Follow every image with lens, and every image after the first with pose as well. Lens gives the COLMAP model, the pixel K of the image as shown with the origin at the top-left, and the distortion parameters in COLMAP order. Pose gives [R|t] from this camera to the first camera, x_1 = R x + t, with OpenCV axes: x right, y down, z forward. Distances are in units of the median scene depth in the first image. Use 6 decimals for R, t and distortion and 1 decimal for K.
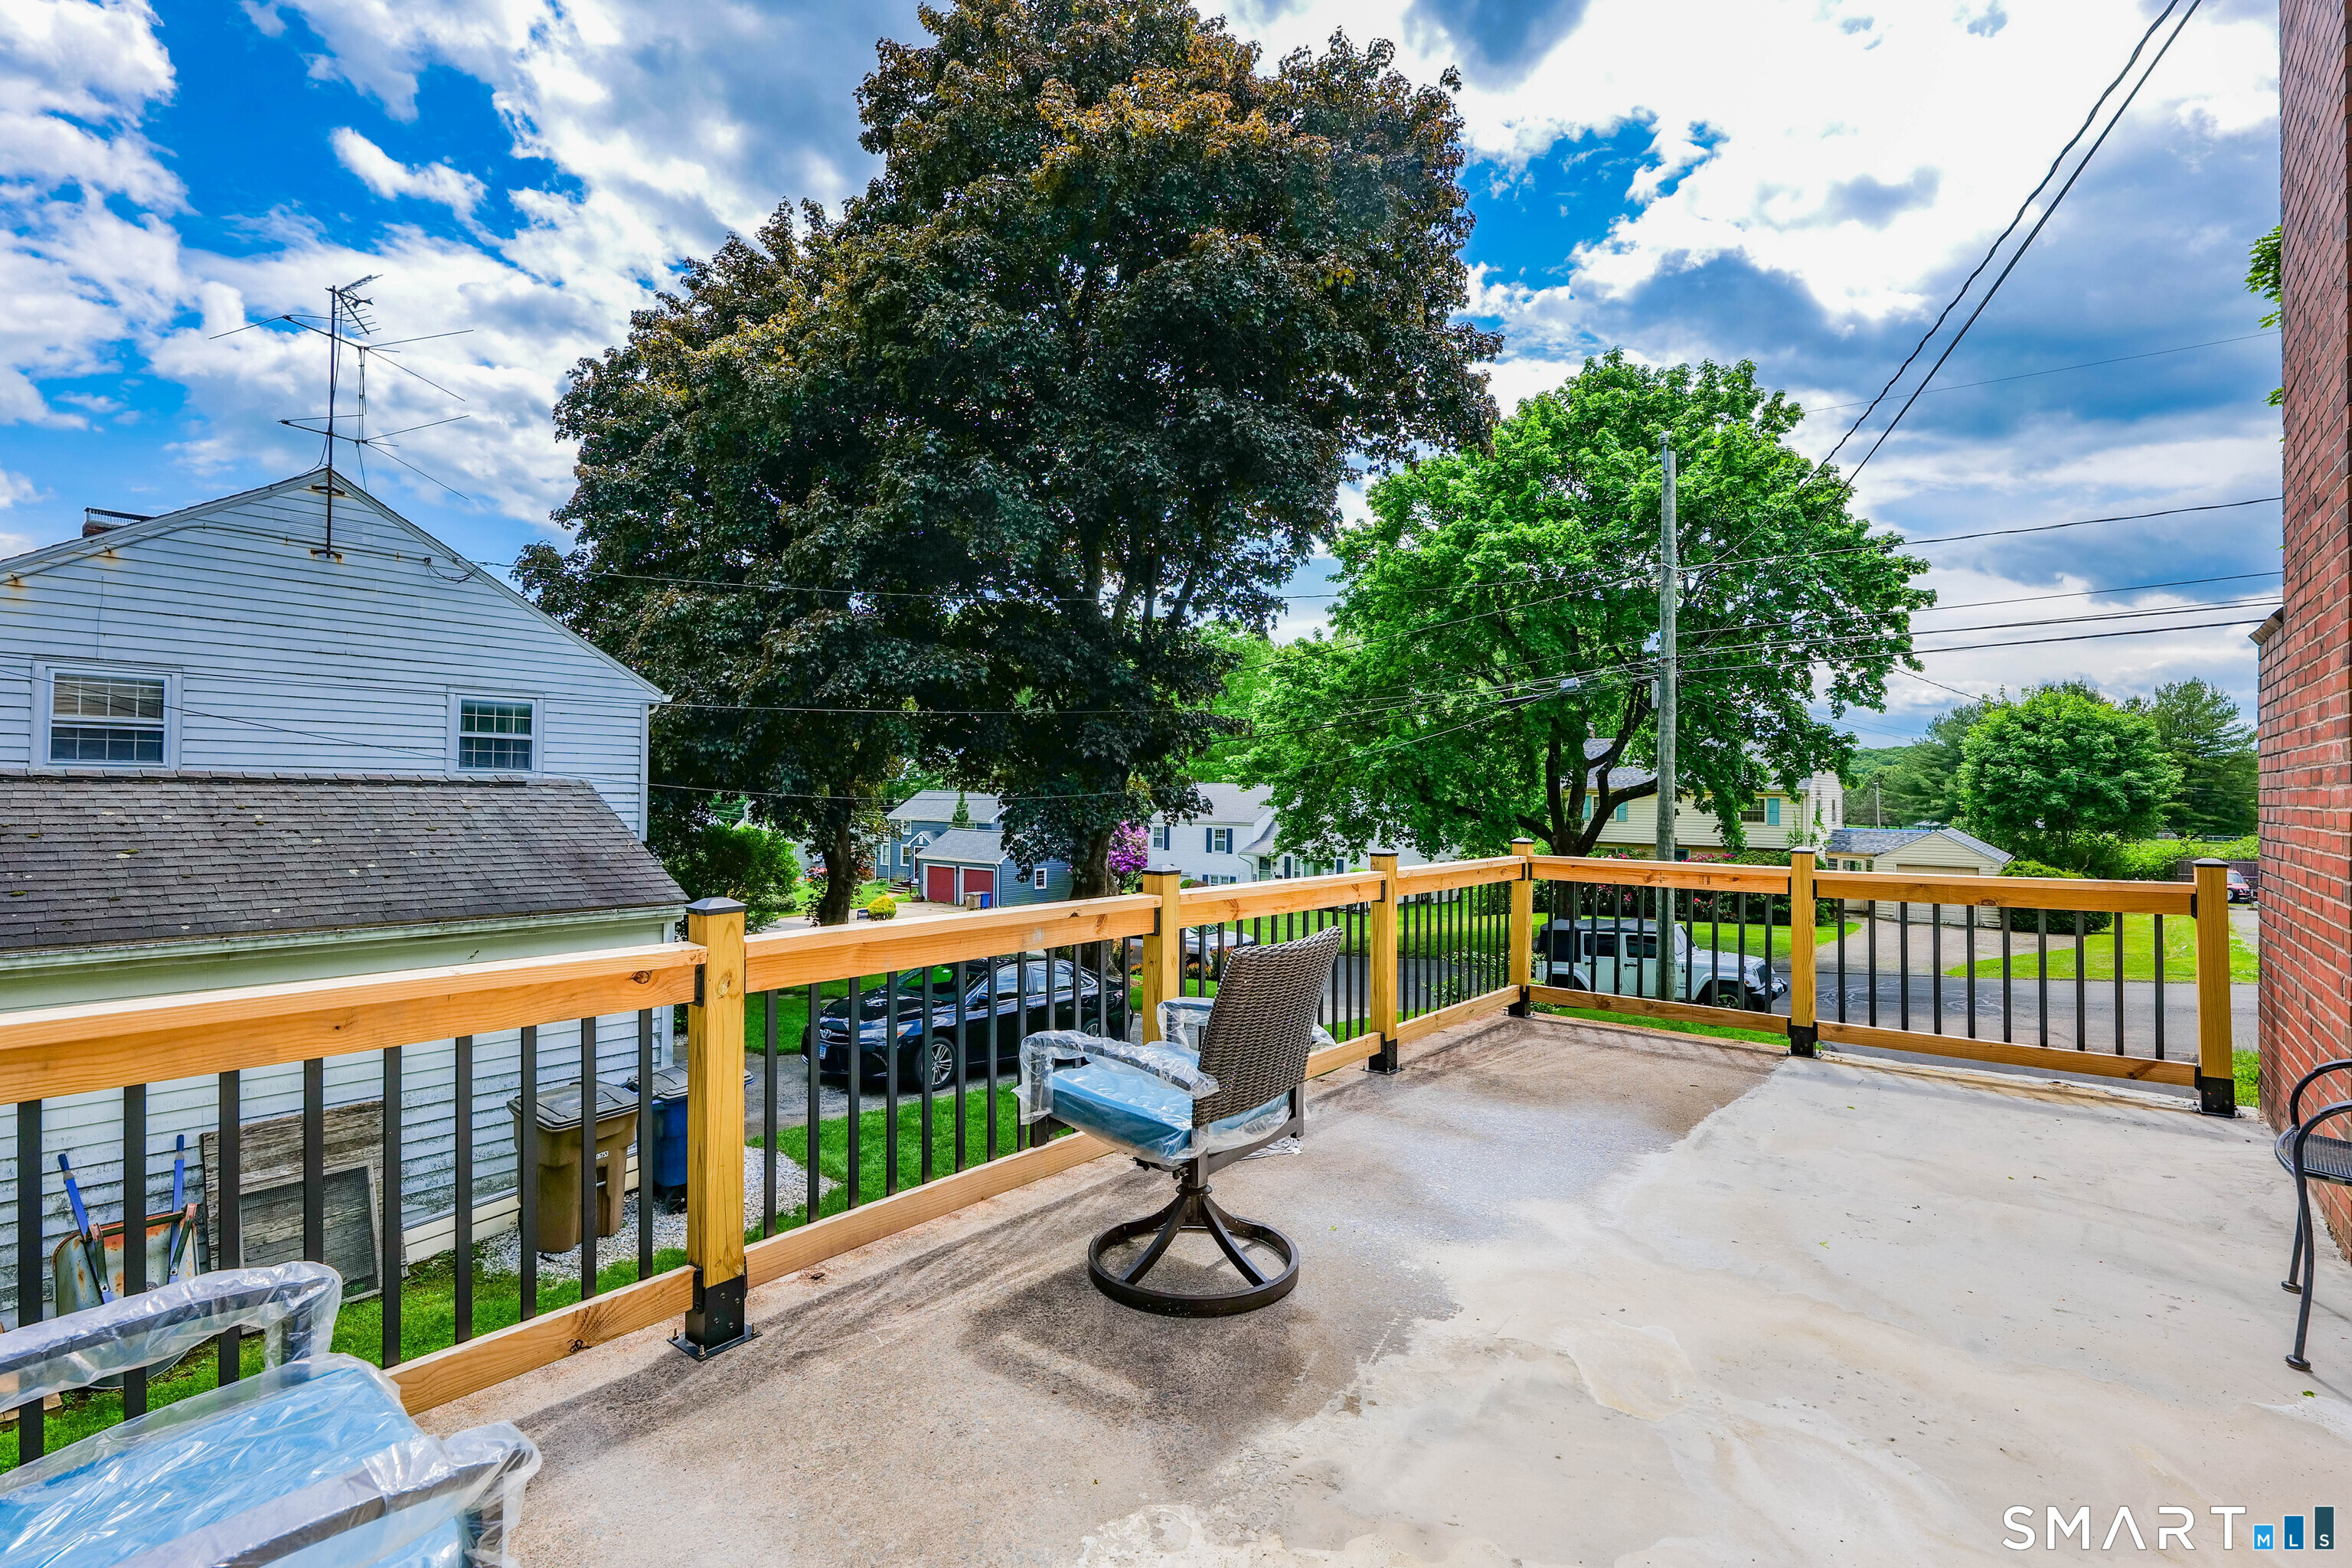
lens RADIAL K [[1108.8, 0, 1178.0], [0, 1108.8, 778.2], [0, 0, 1]] dist [0.003597, 0.000074]
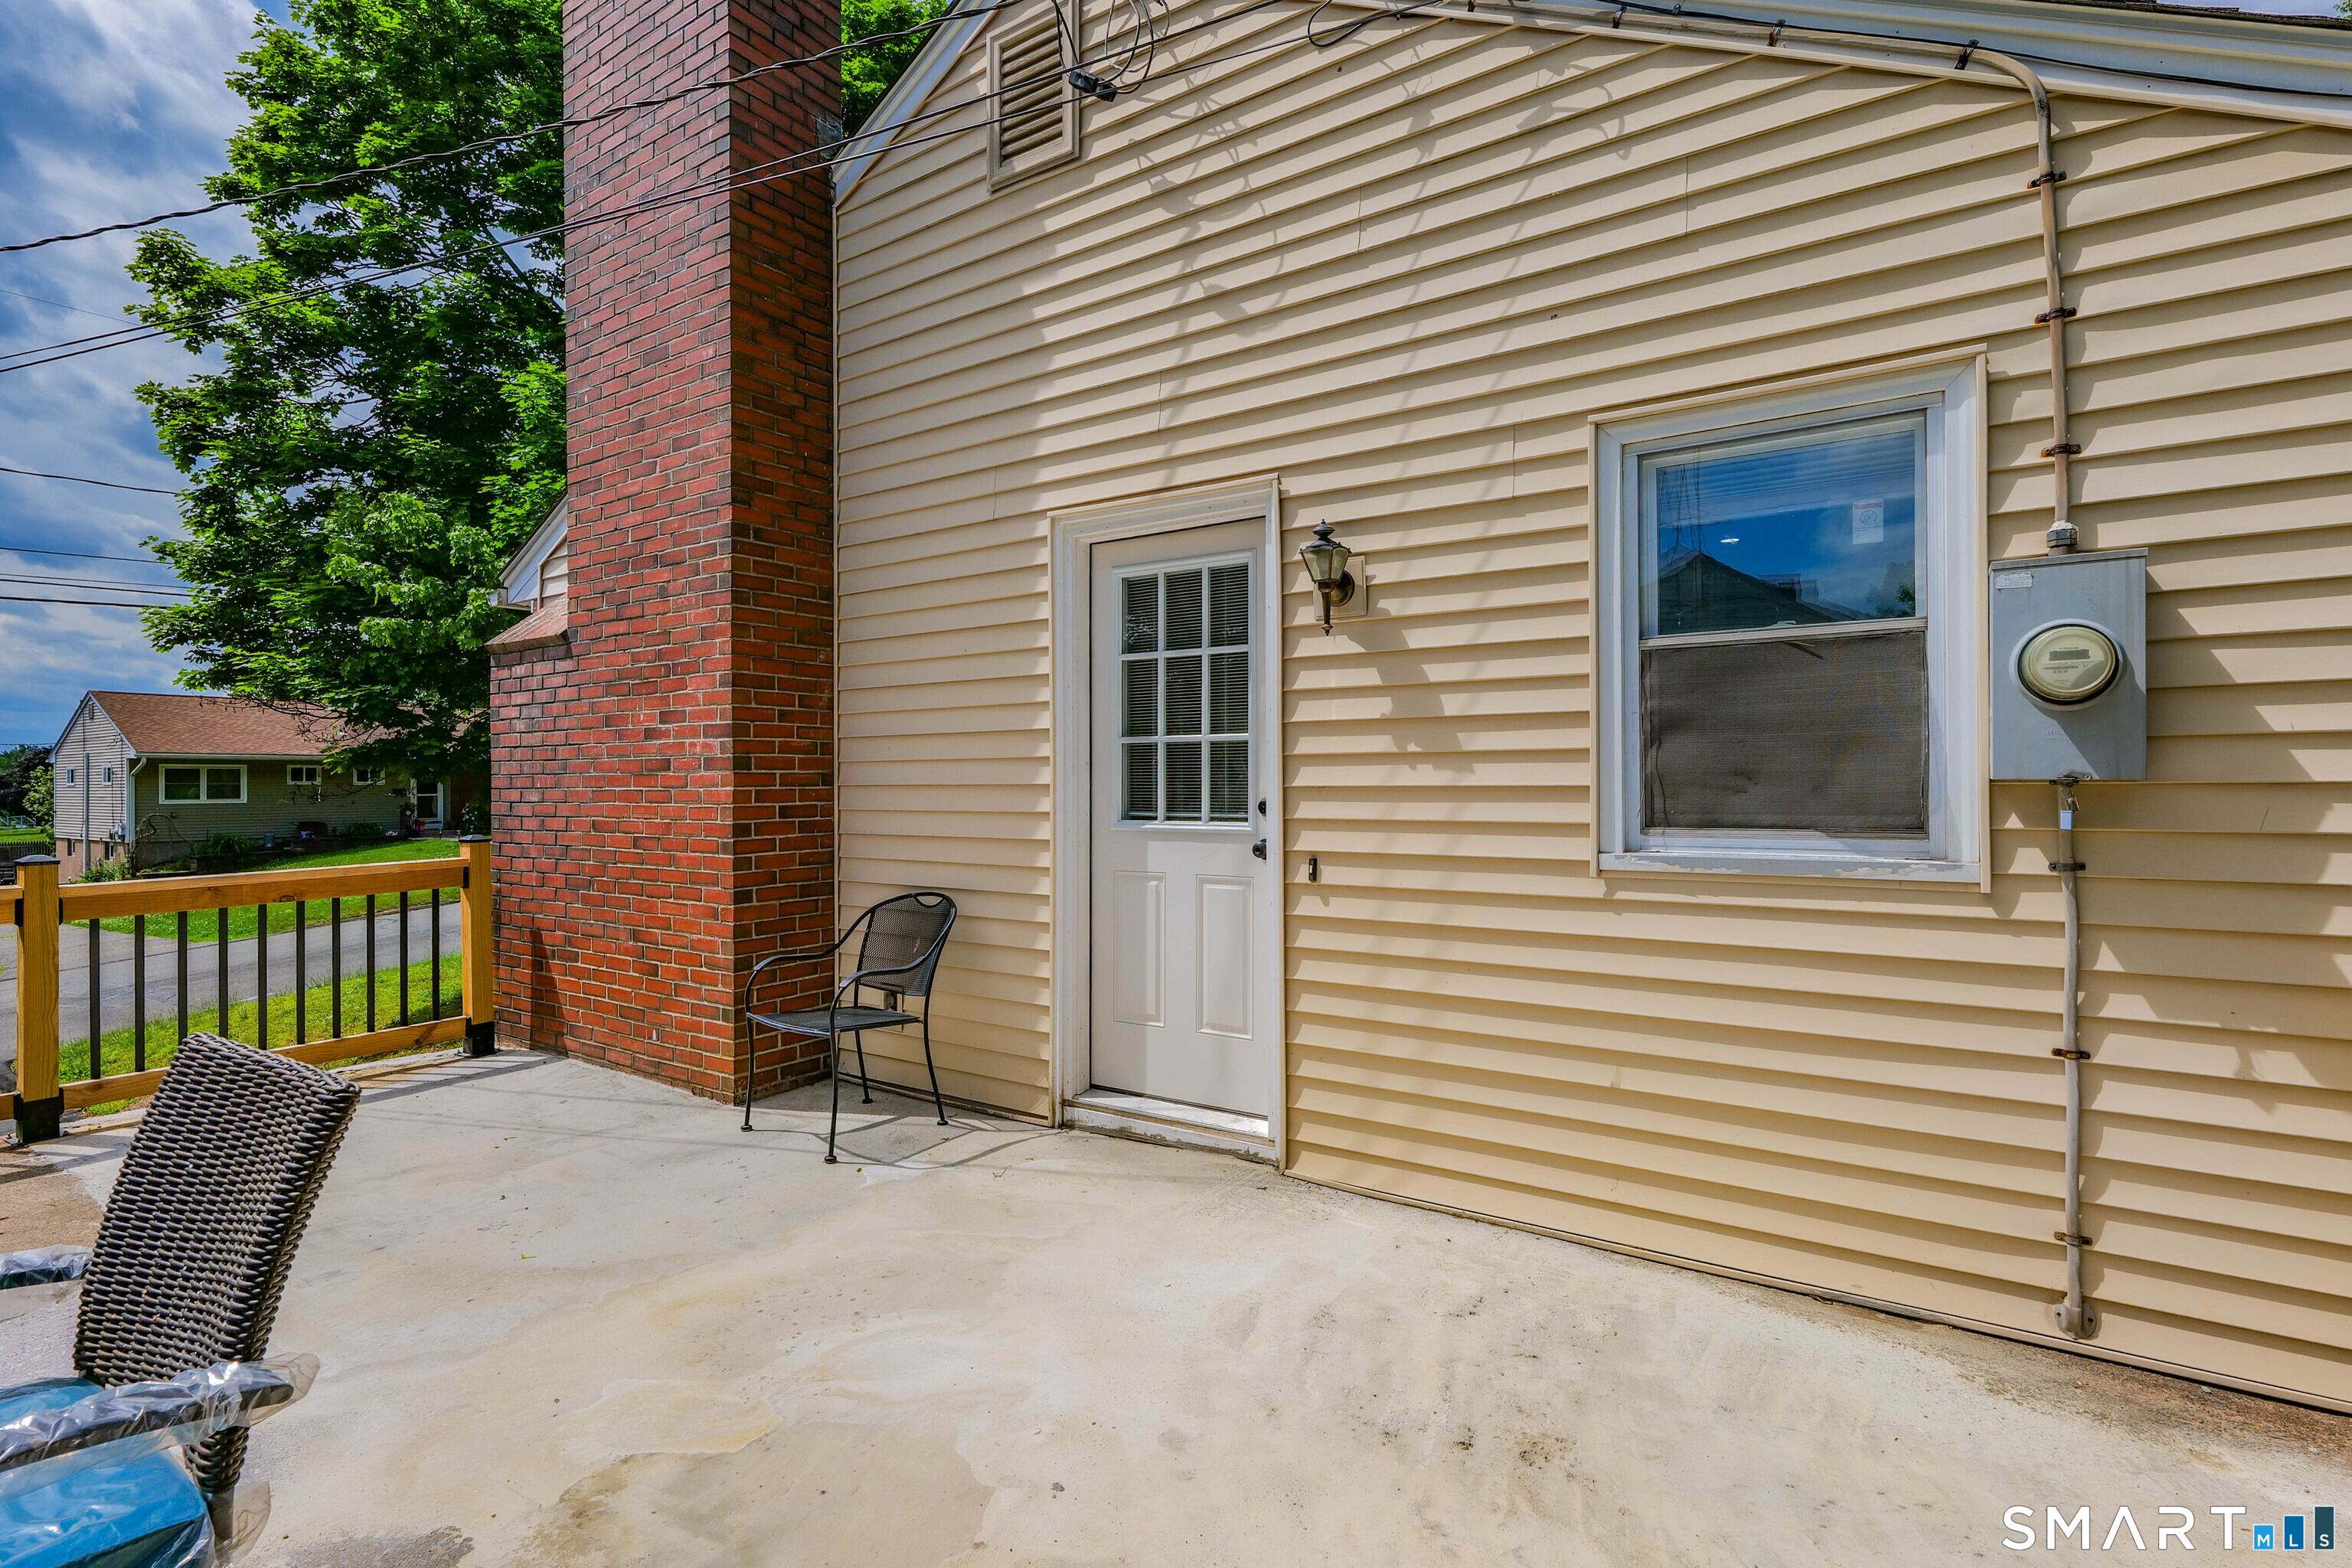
lens RADIAL K [[1108.8, 0, 1178.0], [0, 1108.8, 778.2], [0, 0, 1]] dist [0.003597, 0.000074]
pose [[-0.087476, -0.005903, 0.996149, -0.475180], [-0.006712, 0.999963, 0.005337, 0.000480], [-0.996144, -0.006220, -0.087513, 0.607552]]
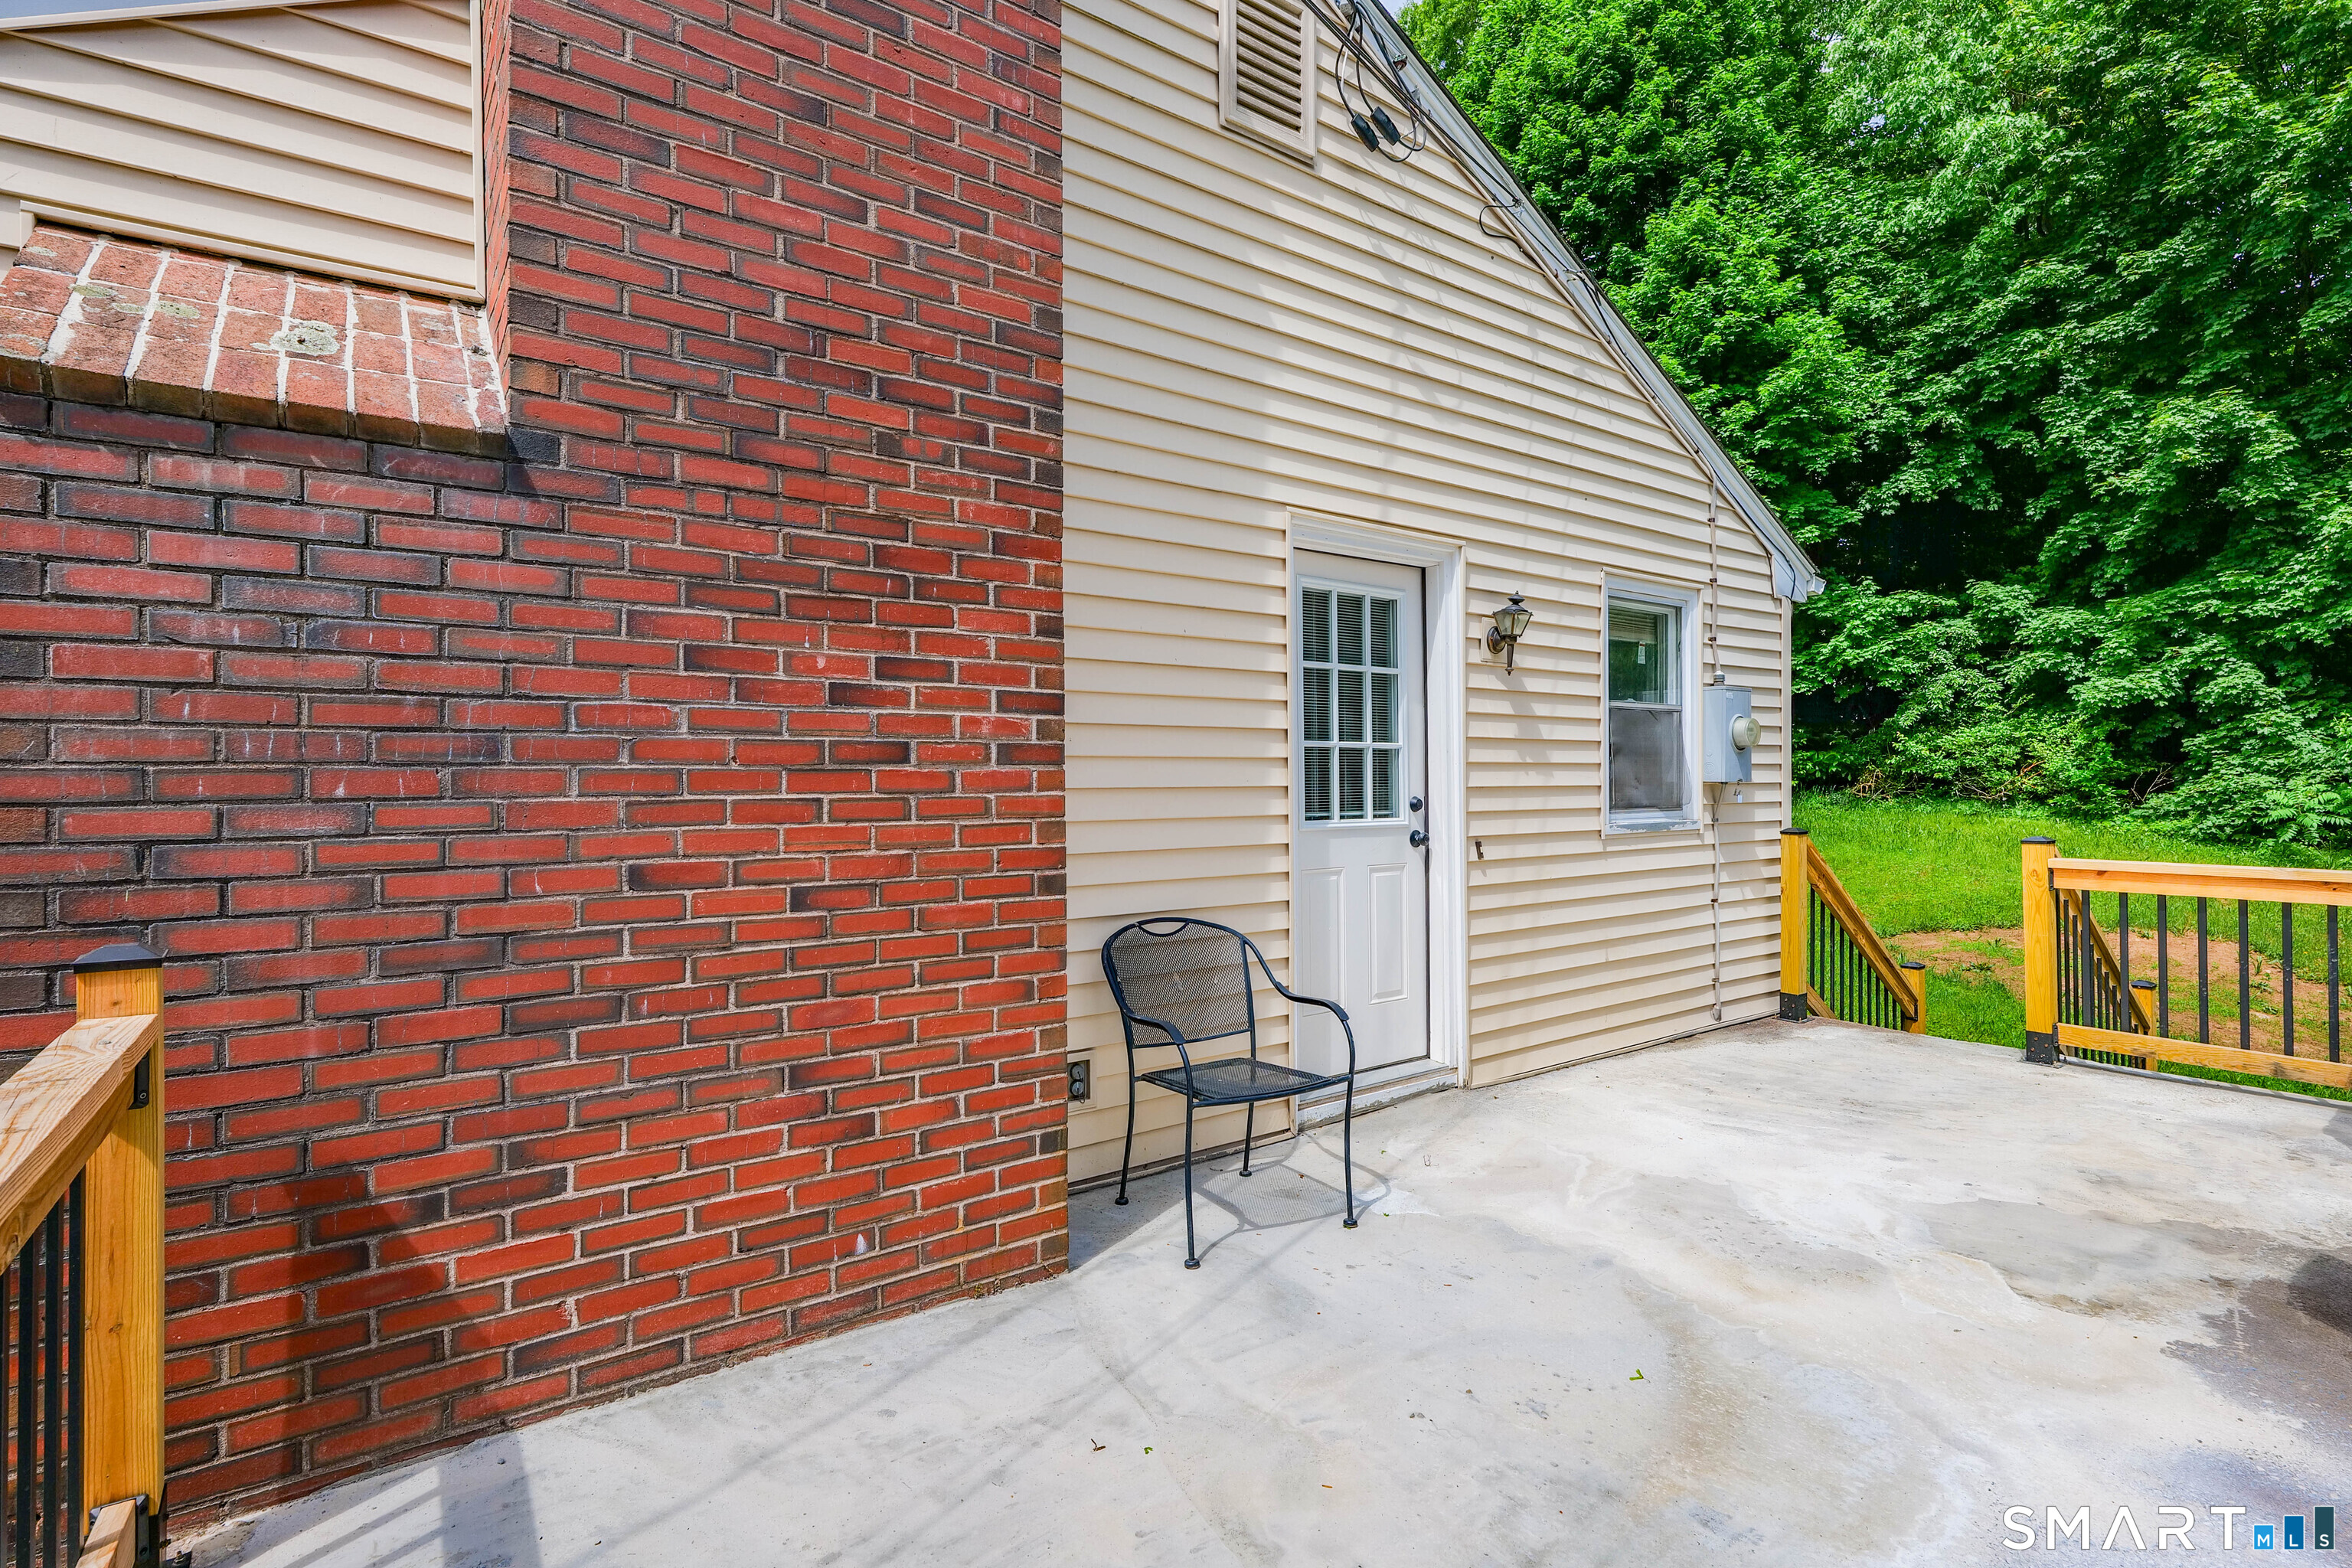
lens RADIAL K [[1093.5, 0, 1176.0], [0, 1093.5, 784.0], [0, 0, 1]] dist [0.003908, -0.000542]
pose [[-0.961971, -0.003448, 0.273128, 0.783120], [-0.005667, 0.999957, -0.007335, 0.026985], [-0.273091, -0.008604, -0.961950, 2.074590]]
